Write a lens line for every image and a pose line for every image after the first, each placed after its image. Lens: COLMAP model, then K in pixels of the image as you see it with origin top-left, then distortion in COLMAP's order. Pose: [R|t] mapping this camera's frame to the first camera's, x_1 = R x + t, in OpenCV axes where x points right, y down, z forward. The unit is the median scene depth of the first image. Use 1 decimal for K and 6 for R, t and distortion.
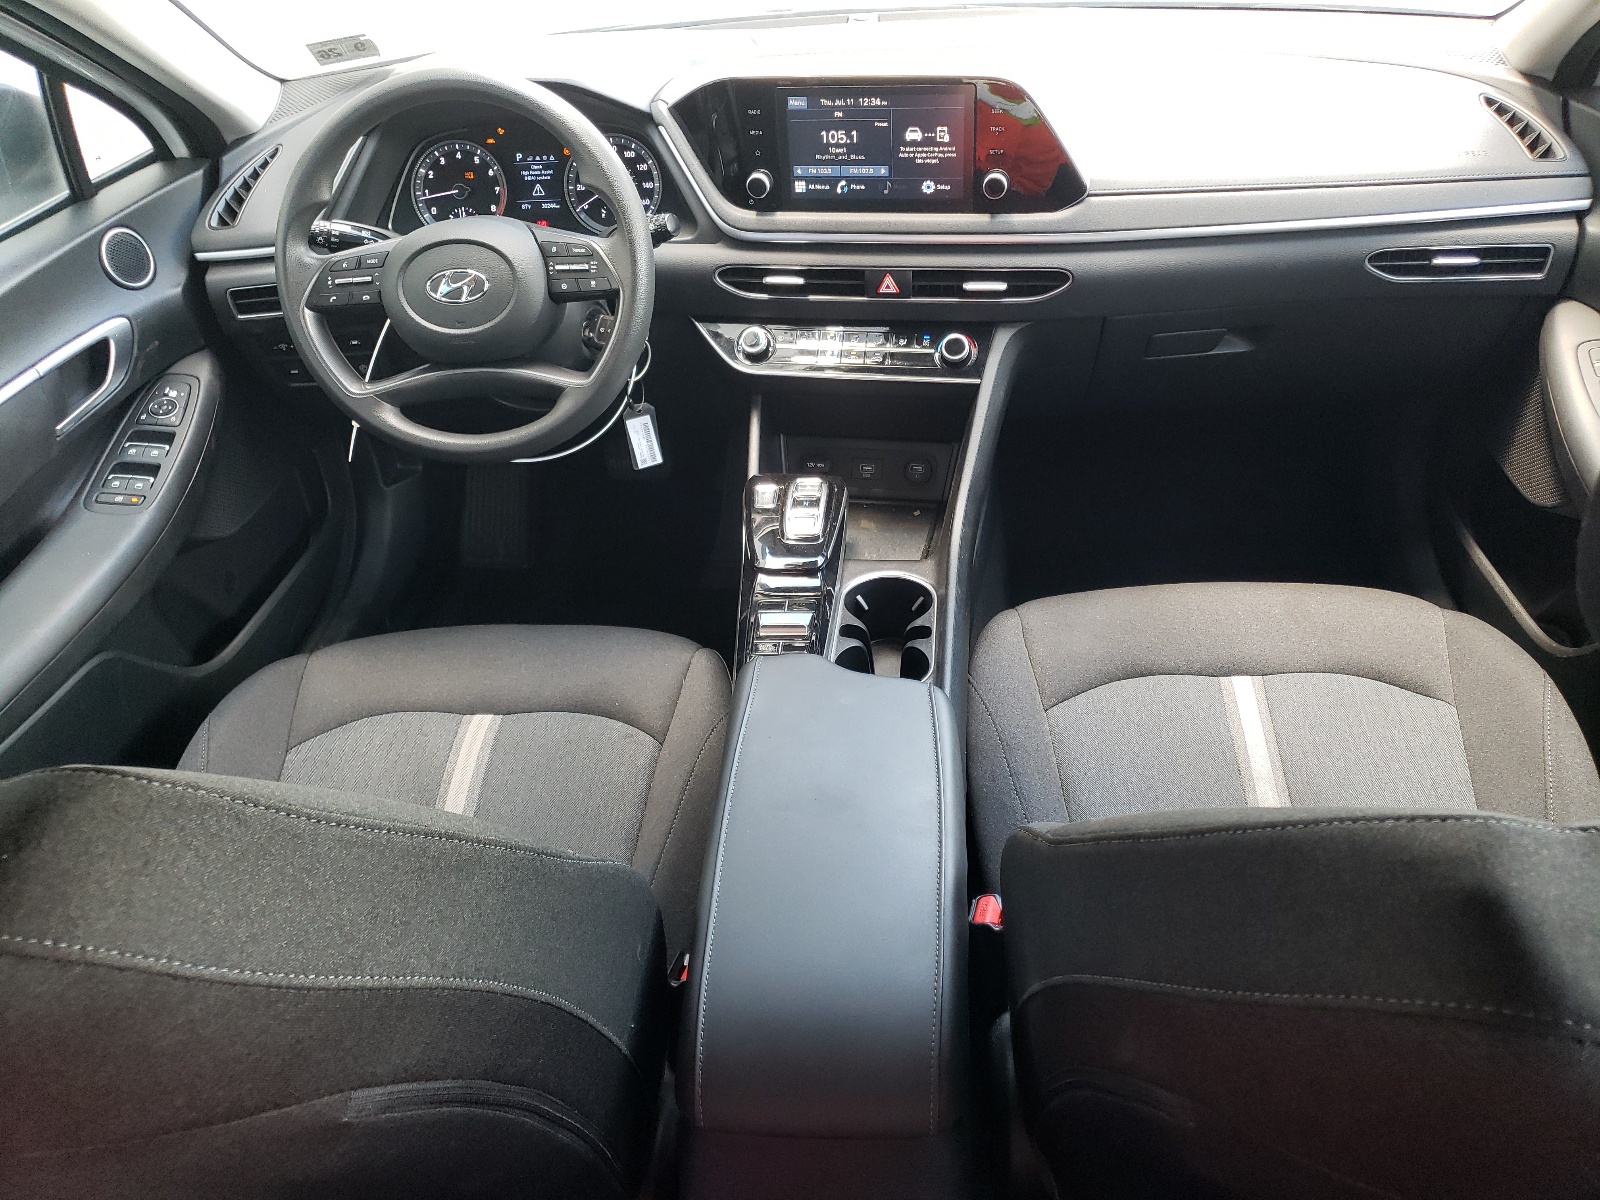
lens RADIAL K [[1178.8, 0, 807.1], [0, 1178.8, 604.4], [0, 0, 1]] dist [0.001182, -0.002080]
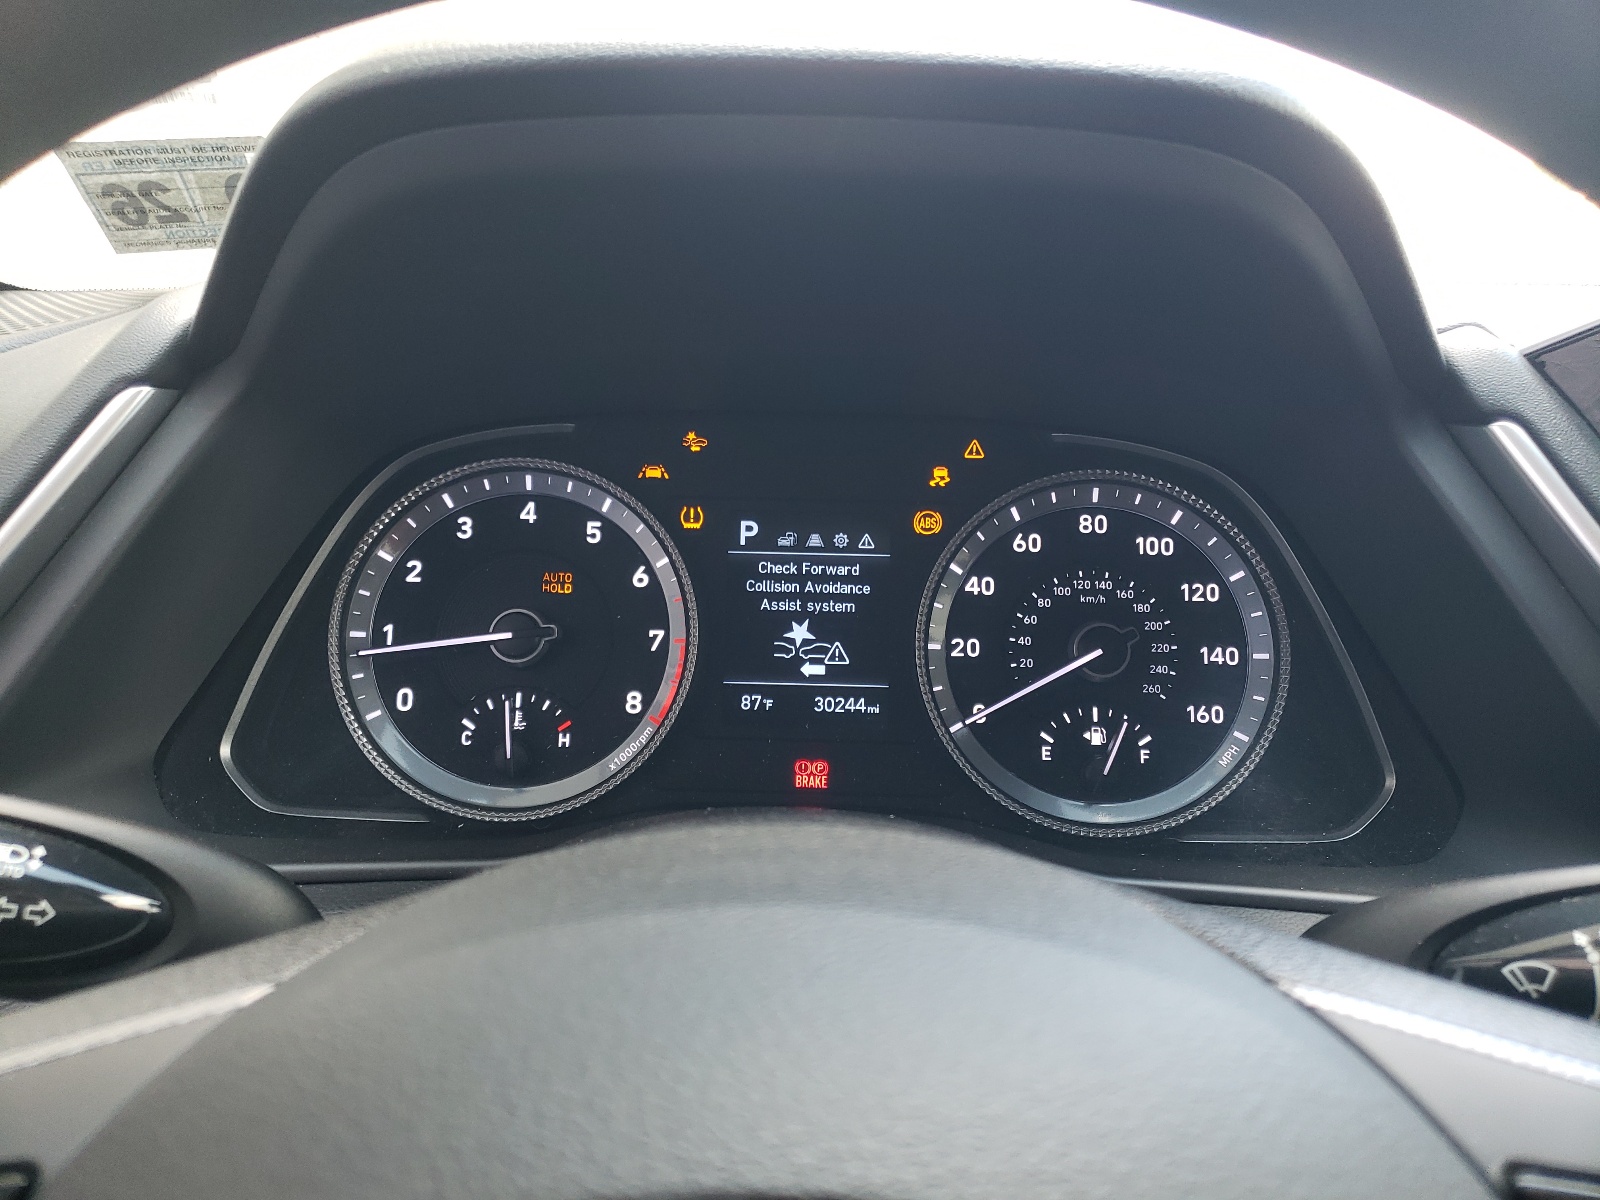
lens RADIAL K [[1178.8, 0, 800.1], [0, 1178.8, 590.9], [0, 0, 1]] dist [0.001182, -0.002080]
pose [[0.995597, 0.058688, 0.073097, -0.251226], [-0.030289, 0.939344, -0.341637, -0.271355], [-0.088714, 0.337919, 0.936985, 0.741905]]
